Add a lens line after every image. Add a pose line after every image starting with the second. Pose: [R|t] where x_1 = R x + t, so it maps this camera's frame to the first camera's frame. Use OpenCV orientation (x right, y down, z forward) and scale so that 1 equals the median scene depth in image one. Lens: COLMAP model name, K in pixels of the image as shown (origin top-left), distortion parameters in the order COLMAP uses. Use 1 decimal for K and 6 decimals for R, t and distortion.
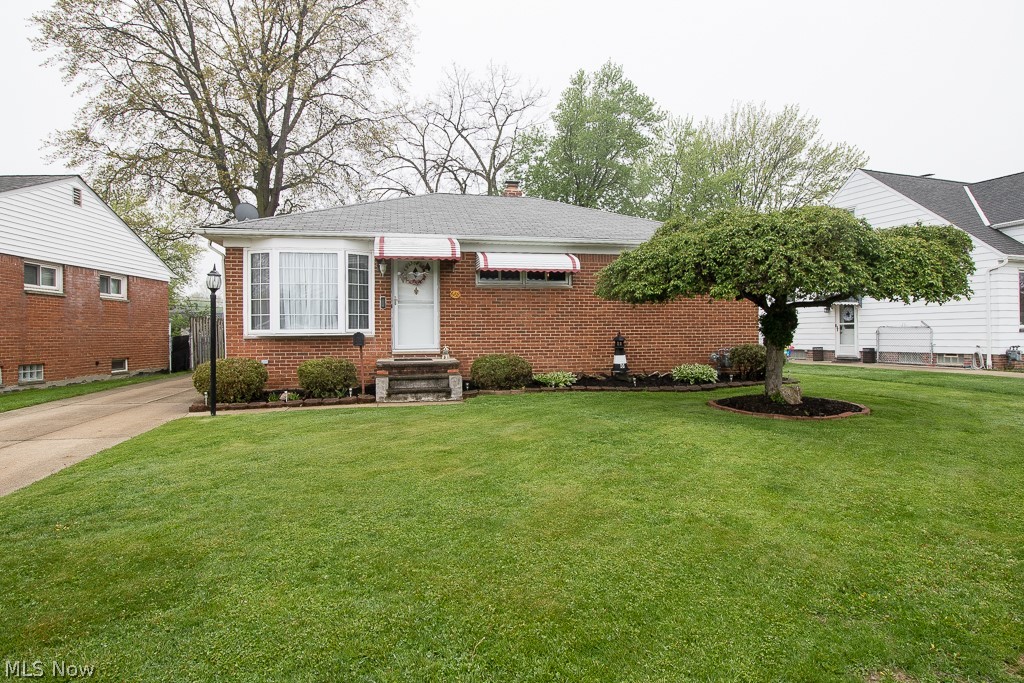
lens RADIAL K [[589.8, 0, 511.6], [0, 589.8, 337.2], [0, 0, 1]] dist [0.003617, -0.003641]
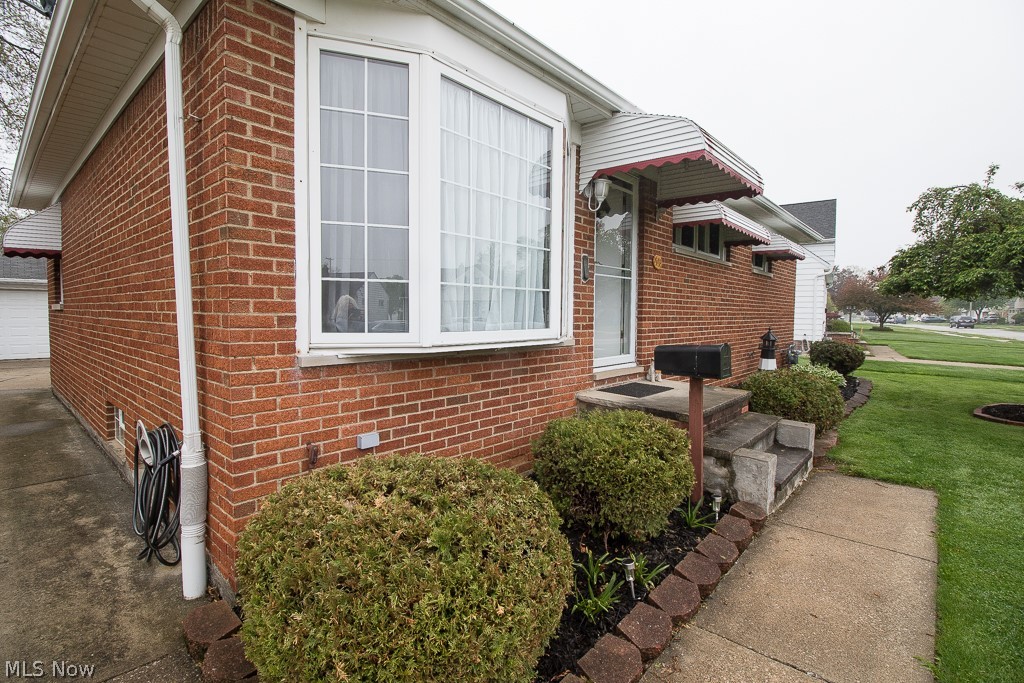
lens RADIAL K [[477.6, 0, 510.0], [0, 477.6, 338.7], [0, 0, 1]] dist [0.000992, -0.012391]
pose [[0.801088, -0.016169, 0.598328, -0.465854], [-0.013851, 0.998867, 0.045539, -0.019411], [-0.598386, -0.044768, 0.799956, 0.710242]]
